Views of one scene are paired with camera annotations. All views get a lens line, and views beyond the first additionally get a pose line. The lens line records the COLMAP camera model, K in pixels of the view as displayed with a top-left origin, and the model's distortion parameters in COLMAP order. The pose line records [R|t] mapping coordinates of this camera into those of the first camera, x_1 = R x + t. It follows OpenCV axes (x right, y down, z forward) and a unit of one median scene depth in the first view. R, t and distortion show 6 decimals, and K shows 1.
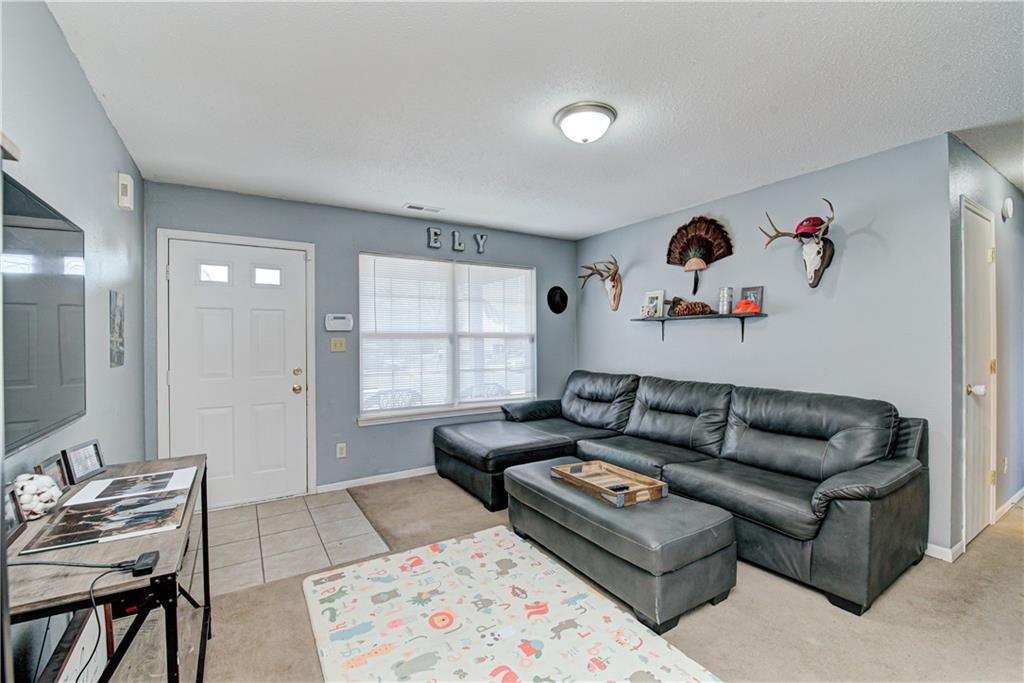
lens RADIAL K [[444.3, 0, 516.3], [0, 444.3, 338.2], [0, 0, 1]] dist [-0.001239, -0.010534]
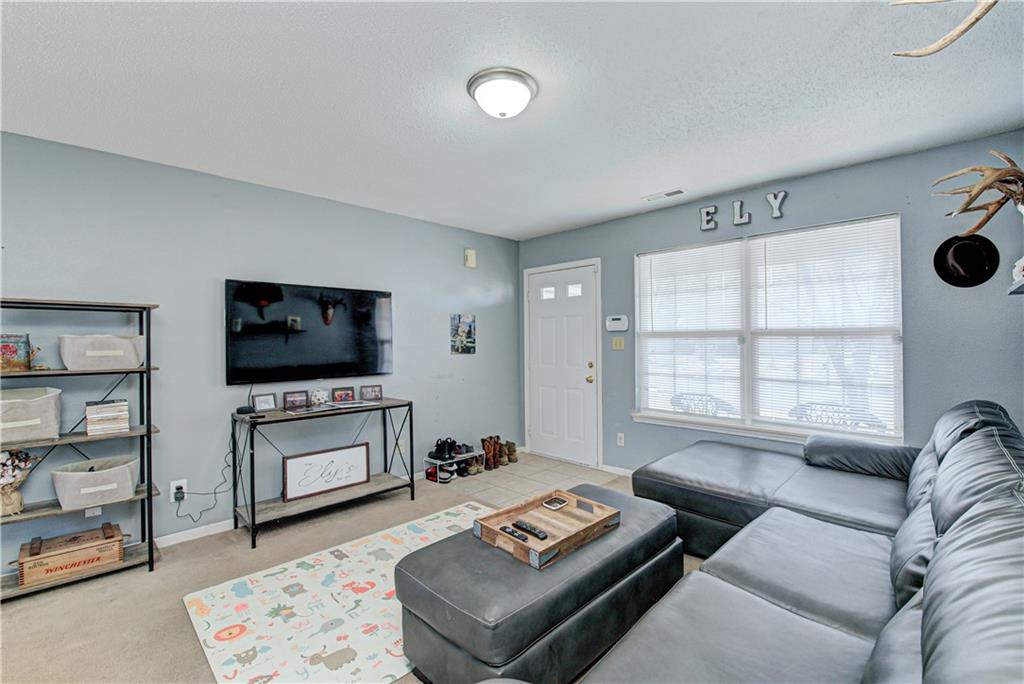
lens RADIAL K [[444.3, 0, 516.3], [0, 444.3, 338.7], [0, 0, 1]] dist [-0.001239, -0.010534]
pose [[0.228289, 0.000613, -0.973593, 0.620294], [0.009324, 0.999953, 0.002816, -0.002813], [0.973549, -0.009721, 0.228272, 0.502138]]
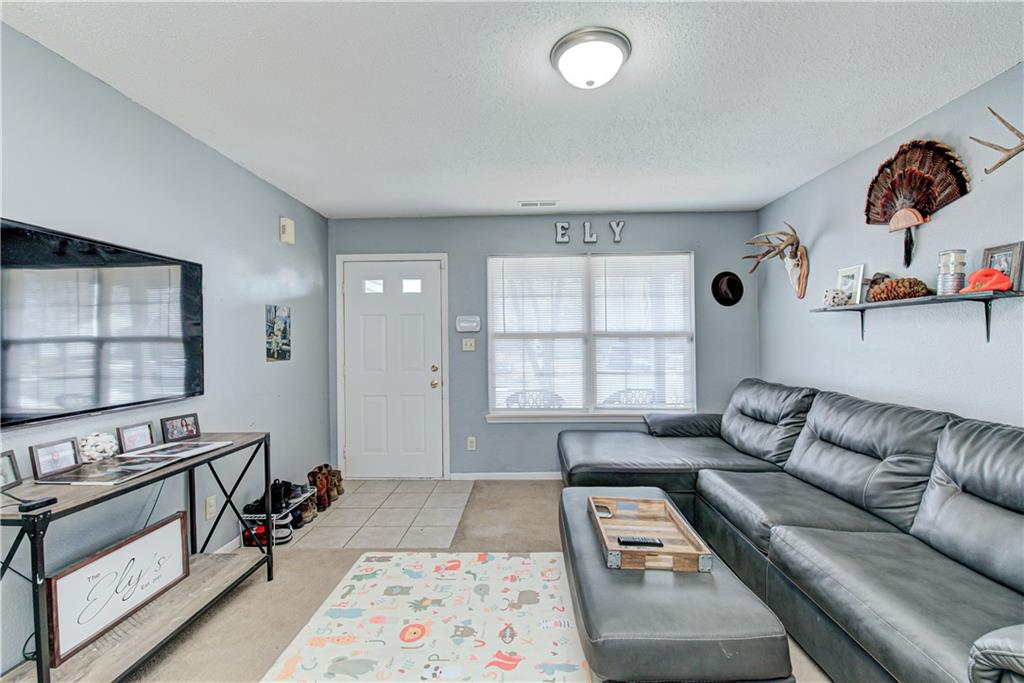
lens RADIAL K [[444.3, 0, 516.3], [0, 444.3, 338.2], [0, 0, 1]] dist [-0.001239, -0.010534]
pose [[0.831864, -0.005334, -0.554954, 0.290686], [0.006551, 0.999979, 0.000208, -0.000276], [0.554941, -0.003809, 0.831881, 0.172583]]
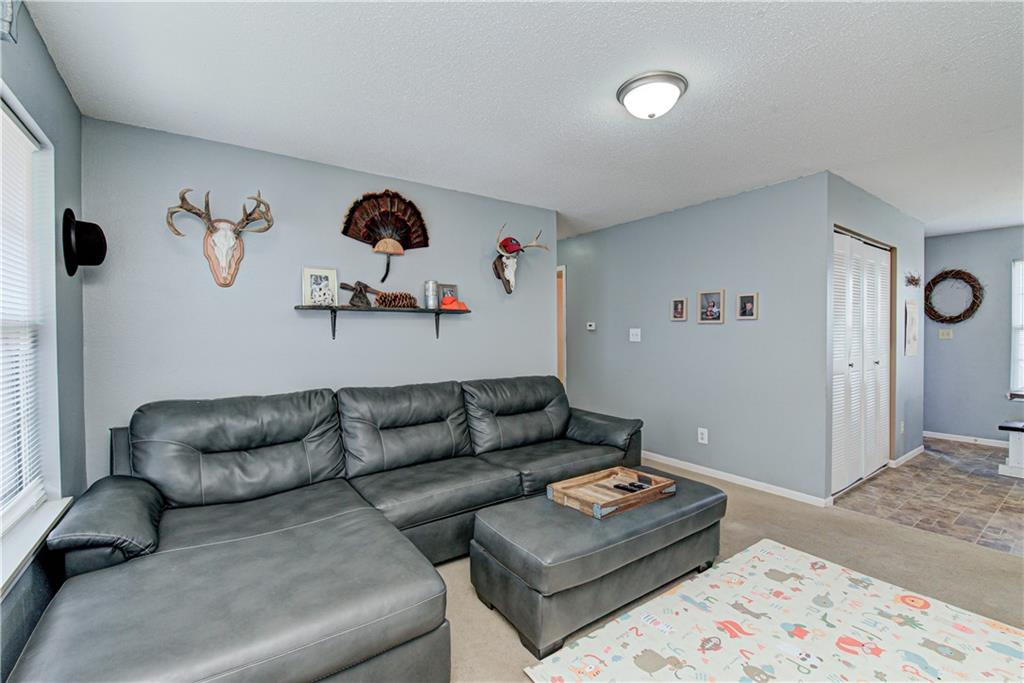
lens RADIAL K [[444.3, 0, 516.3], [0, 444.3, 338.2], [0, 0, 1]] dist [-0.001239, -0.010534]
pose [[-0.061438, -0.007189, 0.998085, -0.453112], [0.004757, 0.999961, 0.007496, 0.001803], [-0.998100, 0.005208, -0.061402, 0.816719]]
